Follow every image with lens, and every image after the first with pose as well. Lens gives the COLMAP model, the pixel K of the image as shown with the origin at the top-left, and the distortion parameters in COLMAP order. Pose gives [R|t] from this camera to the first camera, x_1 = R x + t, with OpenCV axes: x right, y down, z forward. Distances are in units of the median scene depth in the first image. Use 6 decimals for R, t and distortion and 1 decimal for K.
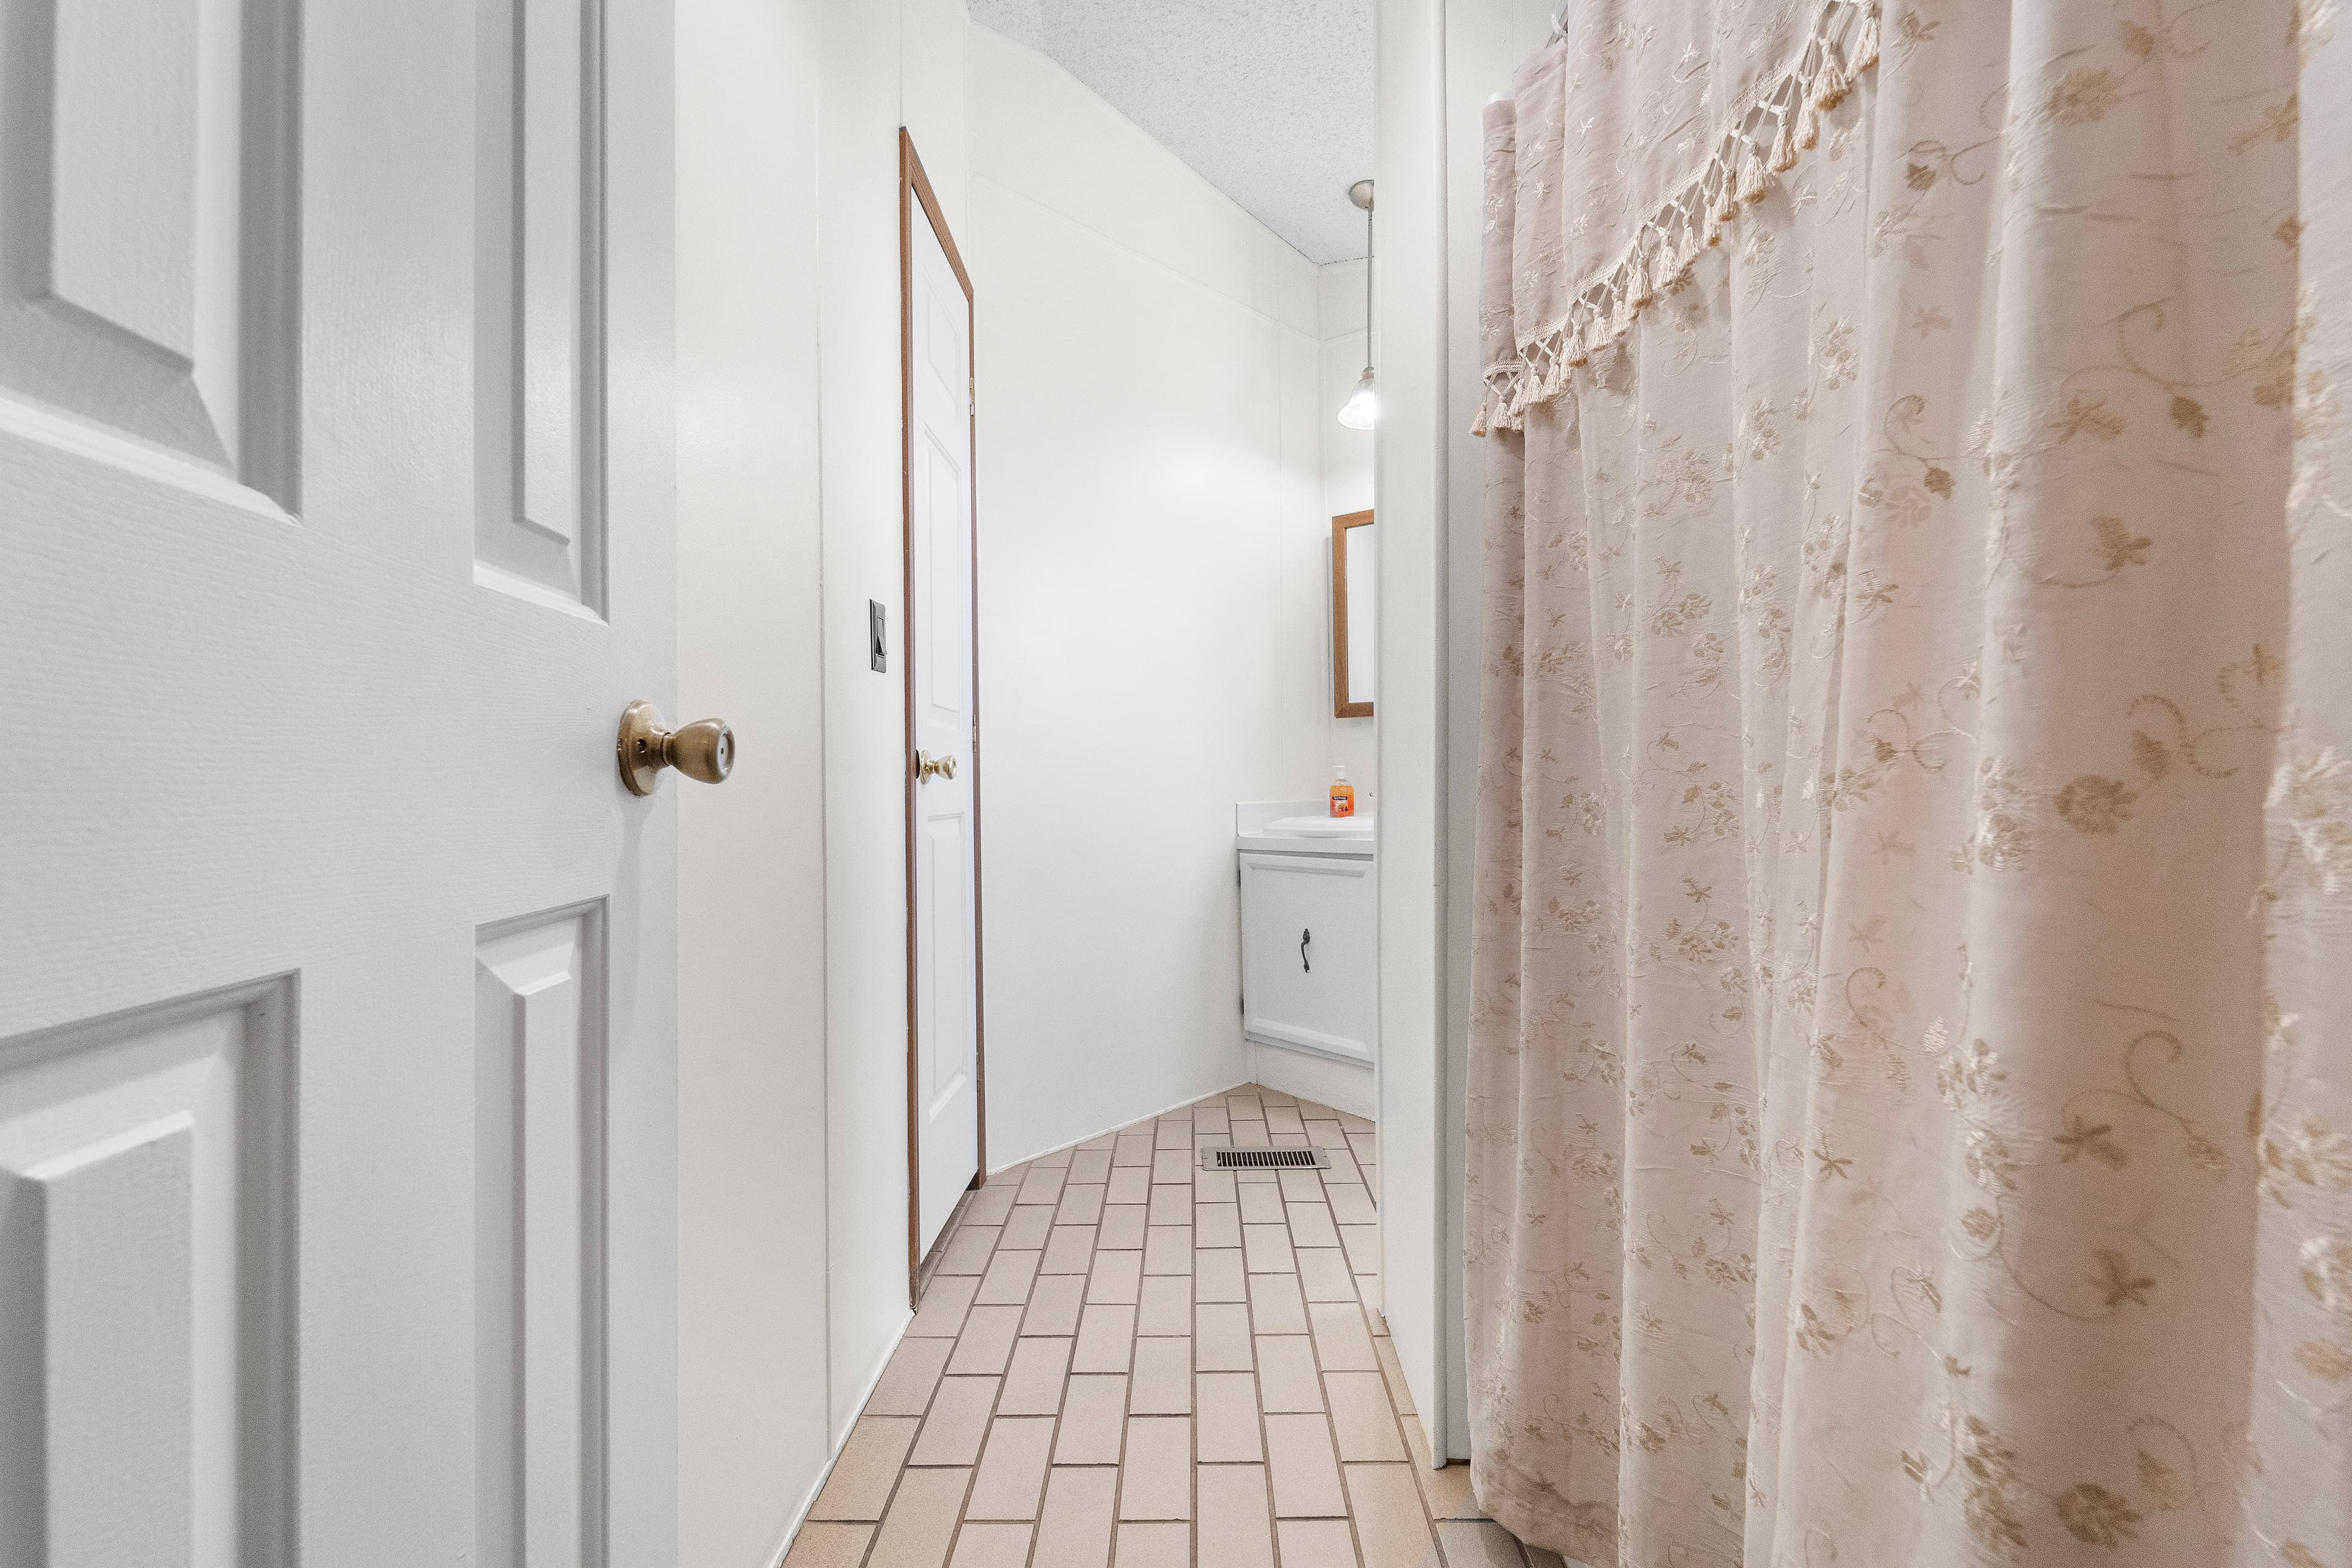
lens RADIAL K [[957.5, 0, 1176.0], [0, 957.5, 784.0], [0, 0, 1]] dist [0.000663, -0.000291]
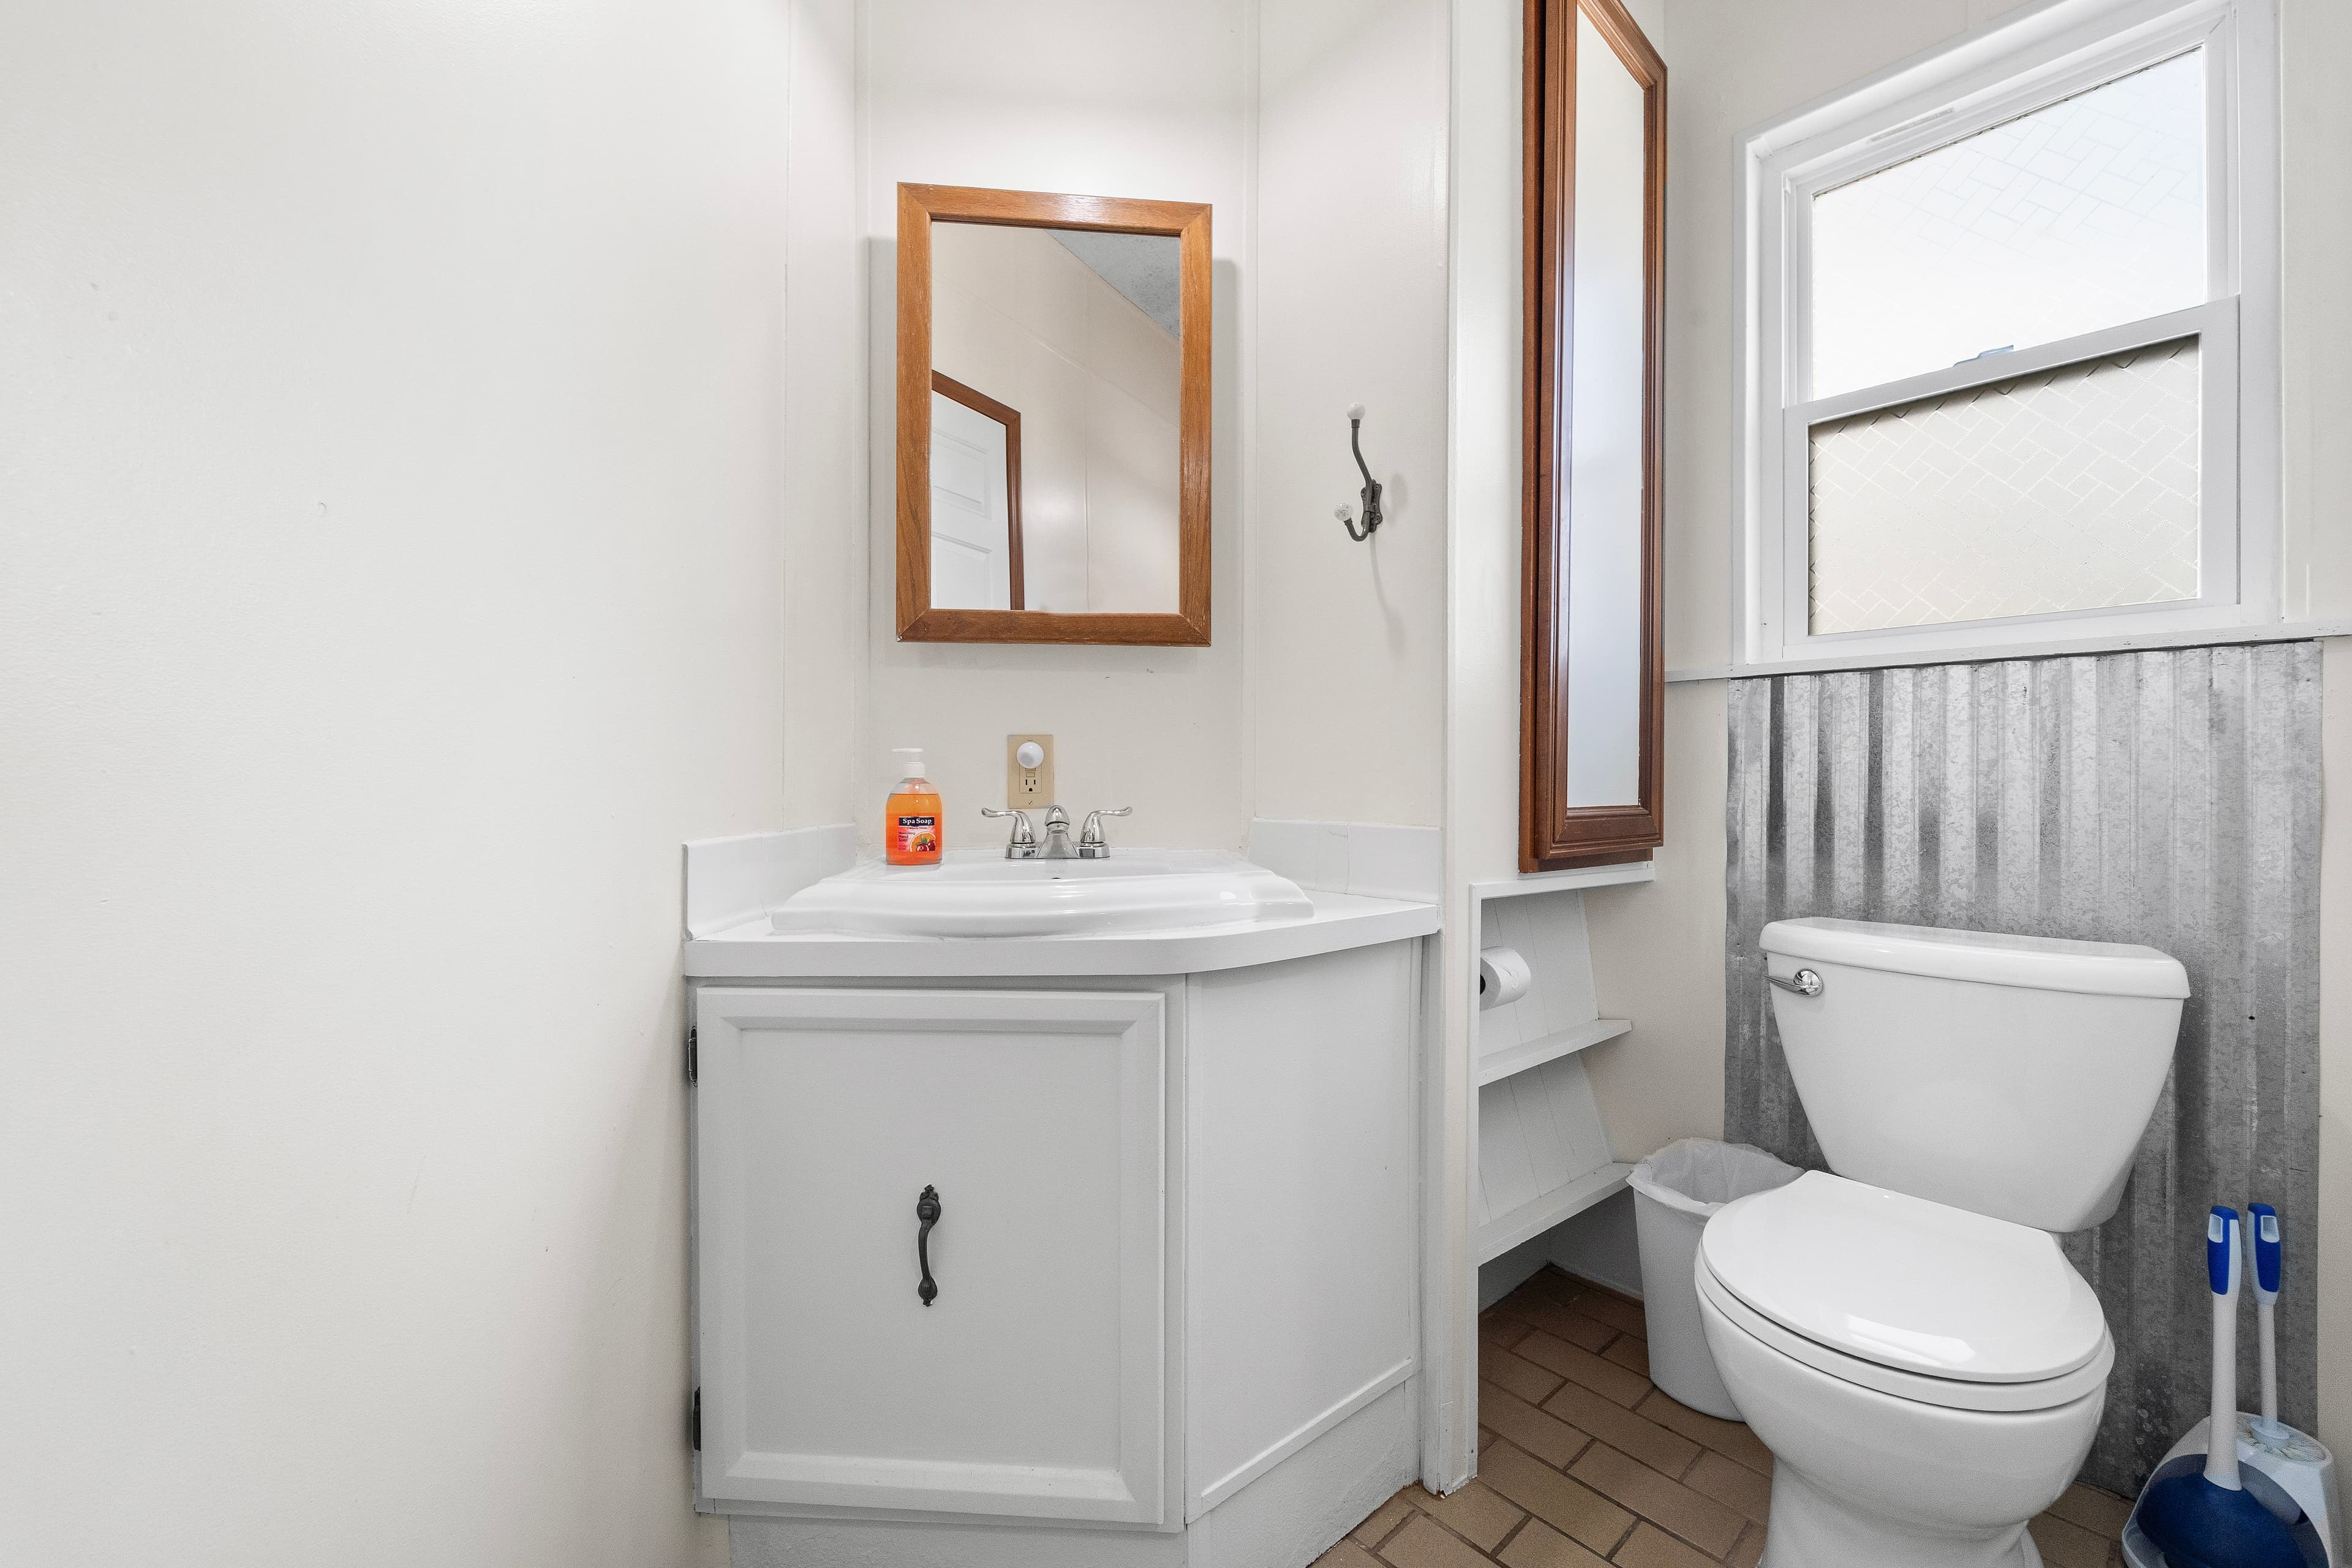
lens RADIAL K [[957.5, 0, 1176.0], [0, 957.5, 784.0], [0, 0, 1]] dist [0.000663, -0.000291]
pose [[0.729560, 0.013285, 0.683787, -0.043508], [-0.006505, 0.999901, -0.012485, 0.002035], [-0.683885, 0.004660, 0.729575, 0.624871]]
